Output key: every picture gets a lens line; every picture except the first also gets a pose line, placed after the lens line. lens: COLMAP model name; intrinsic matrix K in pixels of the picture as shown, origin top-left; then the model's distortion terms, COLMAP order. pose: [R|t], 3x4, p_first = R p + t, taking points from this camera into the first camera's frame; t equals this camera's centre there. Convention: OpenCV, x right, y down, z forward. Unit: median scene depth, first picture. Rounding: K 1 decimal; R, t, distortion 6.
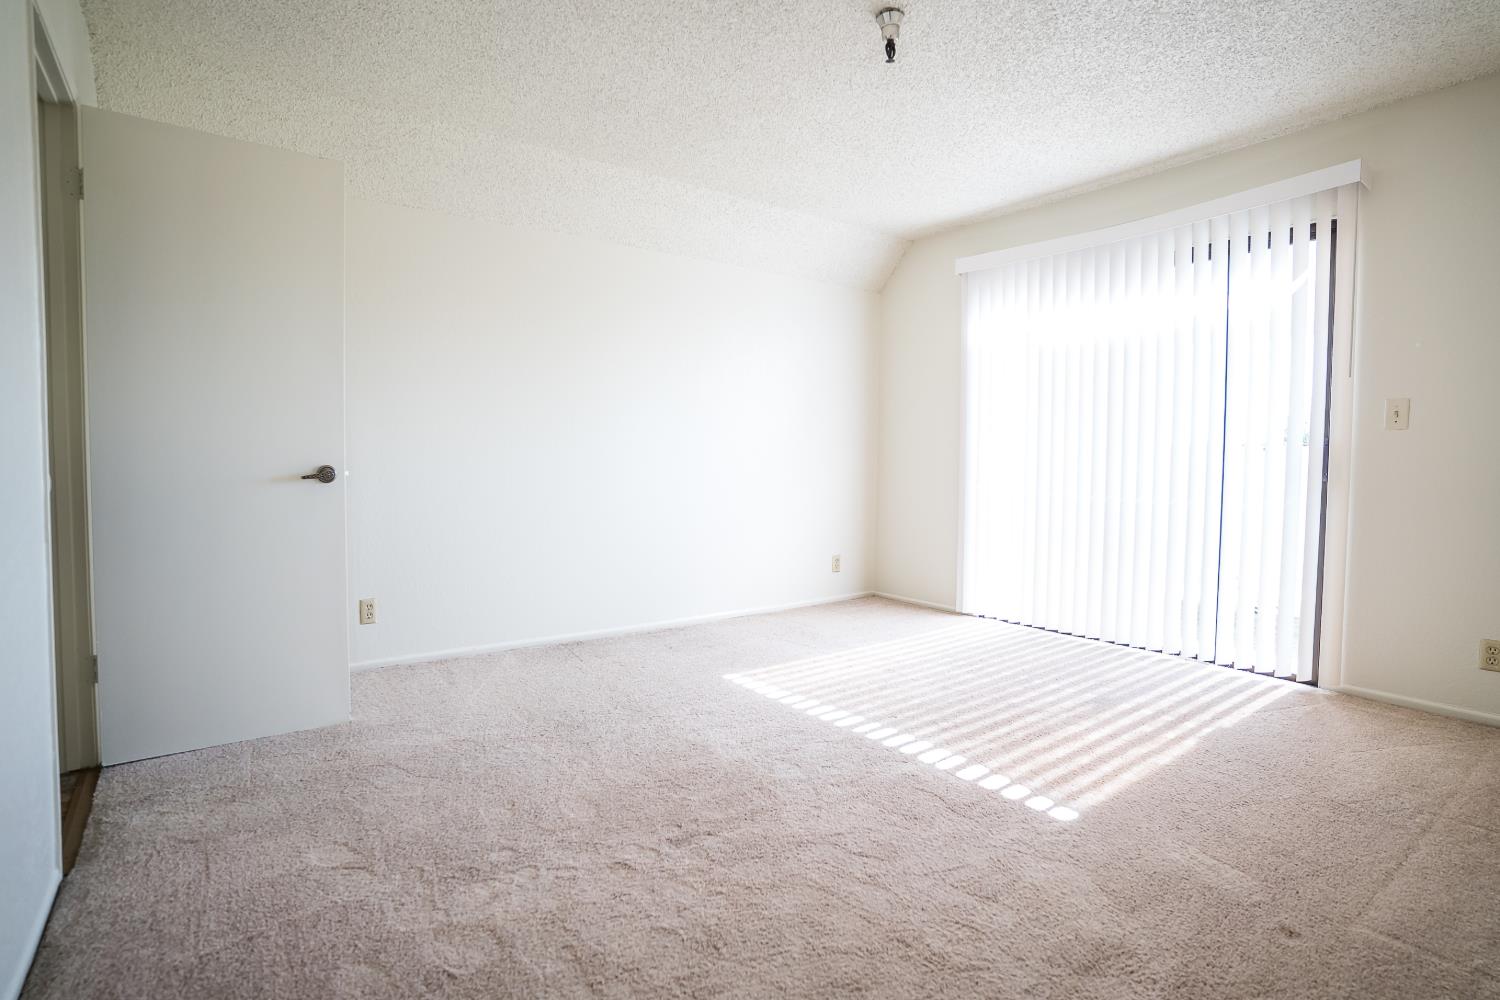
lens RADIAL K [[752.1, 0, 752.8], [0, 752.1, 494.1], [0, 0, 1]] dist [-0.080082, 0.038913]
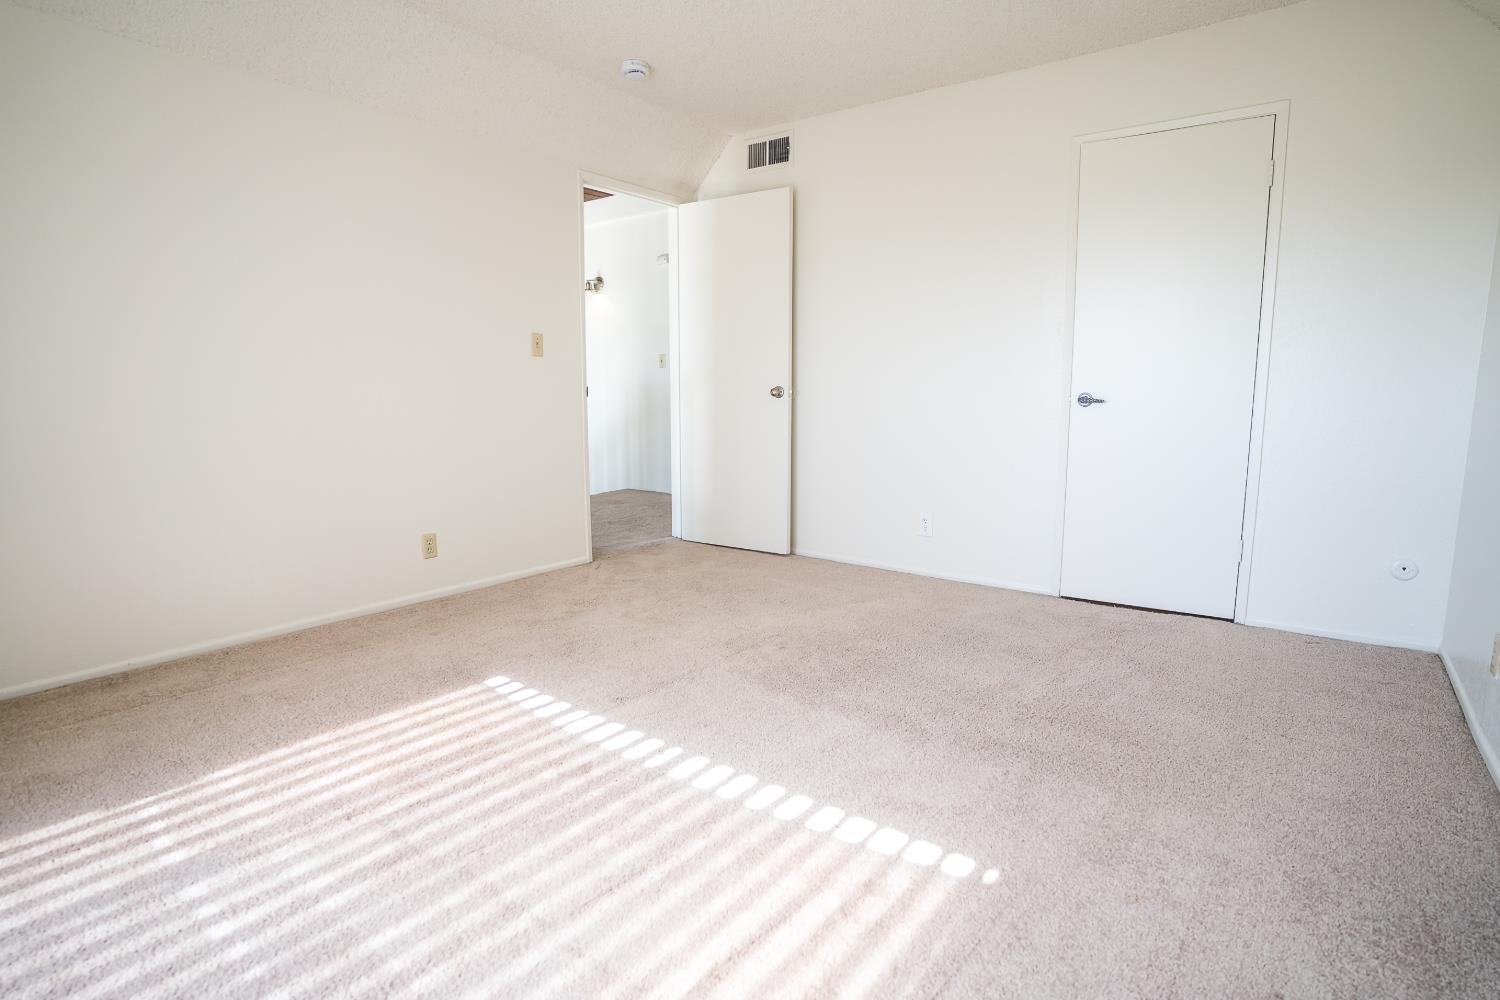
lens RADIAL K [[752.1, 0, 752.8], [0, 752.1, 494.1], [0, 0, 1]] dist [-0.080082, 0.038913]
pose [[-0.961662, 0.033581, -0.272174, 0.249744], [-0.021896, 0.979904, 0.198265, -0.082038], [0.273362, 0.196623, -0.941601, 1.604558]]
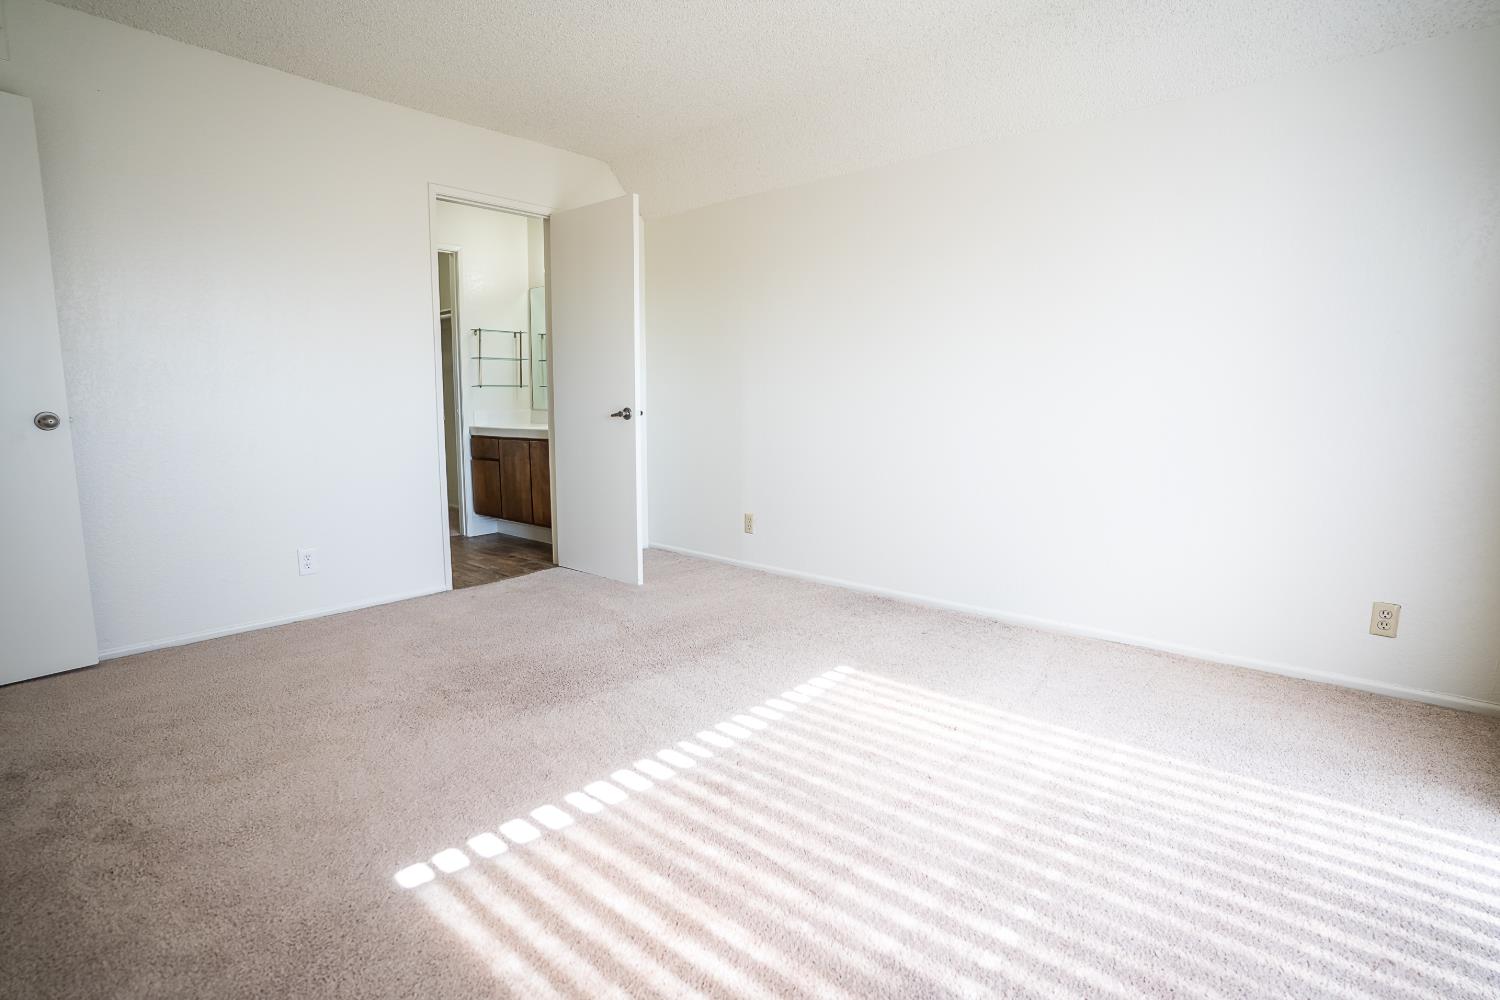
lens RADIAL K [[737.9, 0, 741.7], [0, 737.9, 497.2], [0, 0, 1]] dist [-0.085770, 0.043947]
pose [[0.199822, 0.121855, -0.972226, 0.846371], [-0.051494, 0.992172, 0.113771, -0.037299], [0.978478, 0.027330, 0.204532, 0.854875]]
